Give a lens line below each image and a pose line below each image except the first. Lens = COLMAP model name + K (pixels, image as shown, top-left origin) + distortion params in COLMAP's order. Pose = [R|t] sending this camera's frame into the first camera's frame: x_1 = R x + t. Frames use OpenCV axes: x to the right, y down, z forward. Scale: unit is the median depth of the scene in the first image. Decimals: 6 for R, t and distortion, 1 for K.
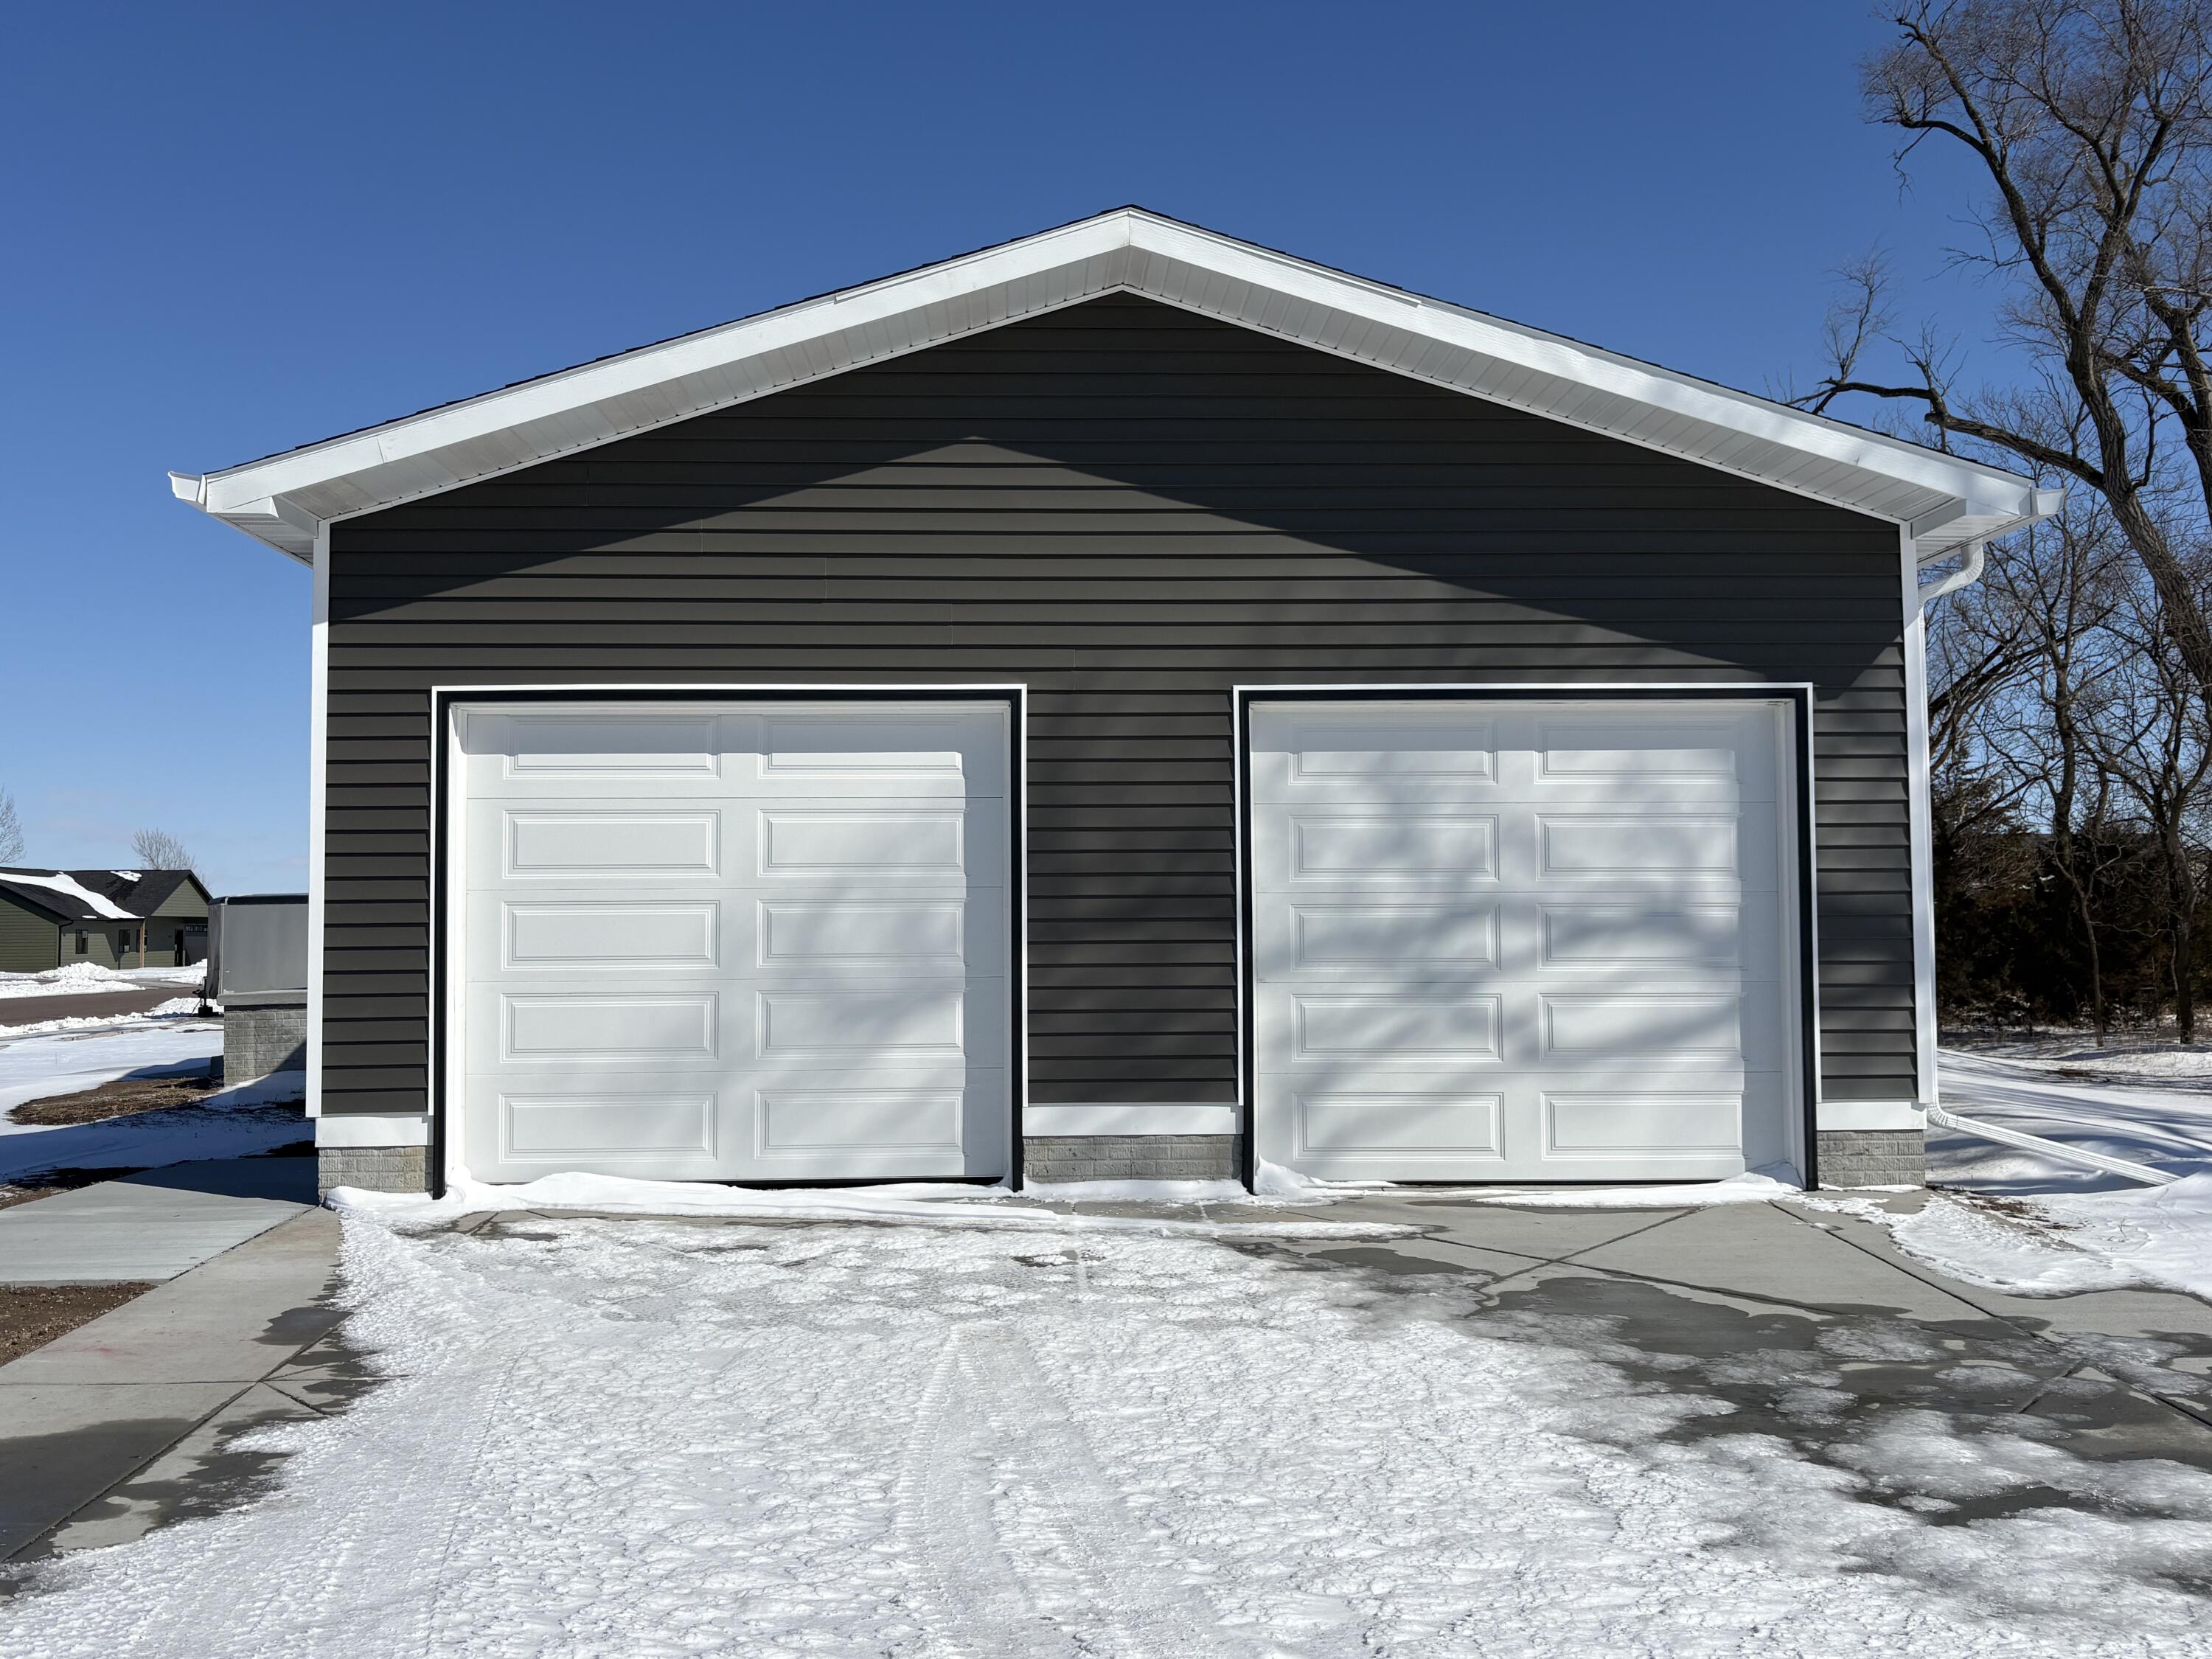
lens RADIAL K [[1873.1, 0, 1108.3], [0, 1873.1, 837.1], [0, 0, 1]] dist [0.151413, -0.239136]
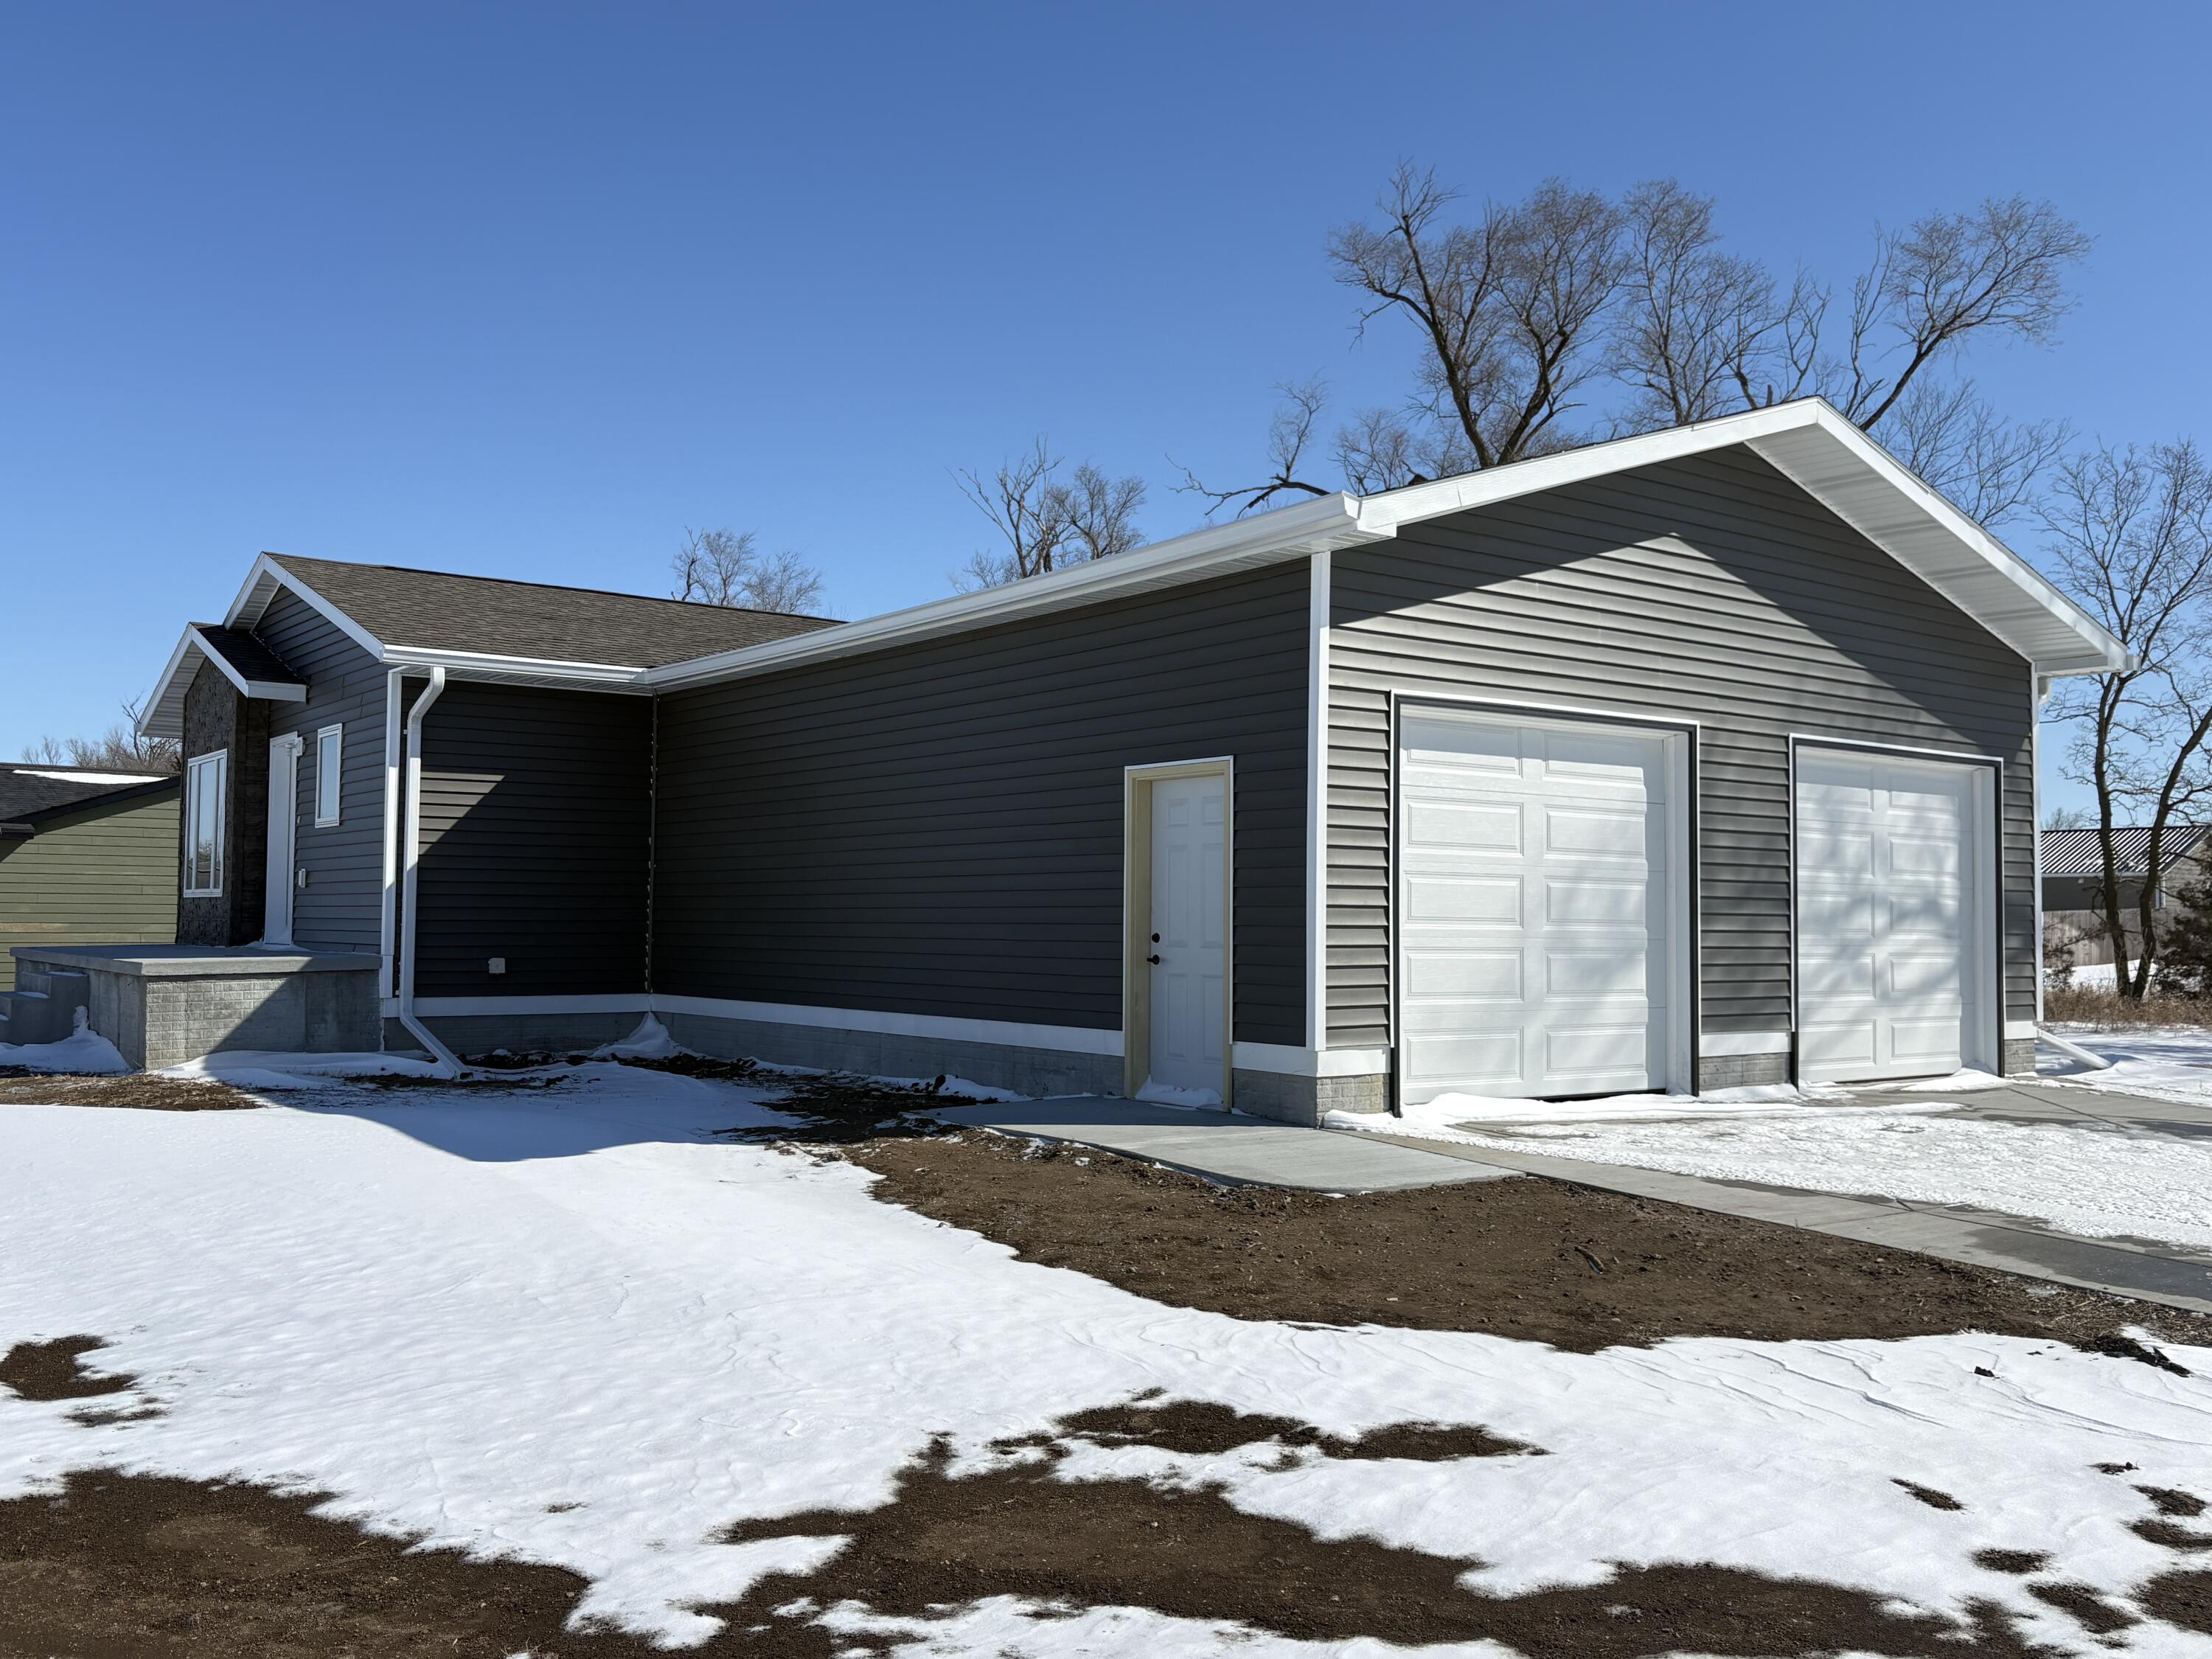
lens RADIAL K [[1906.3, 0, 1108.6], [0, 1906.3, 866.7], [0, 0, 1]] dist [0.039329, 0.001443]
pose [[0.813292, 0.031899, 0.580981, -1.162889], [-0.043368, 0.999042, 0.005857, 0.032028], [-0.580238, -0.029959, 0.813896, 0.126870]]
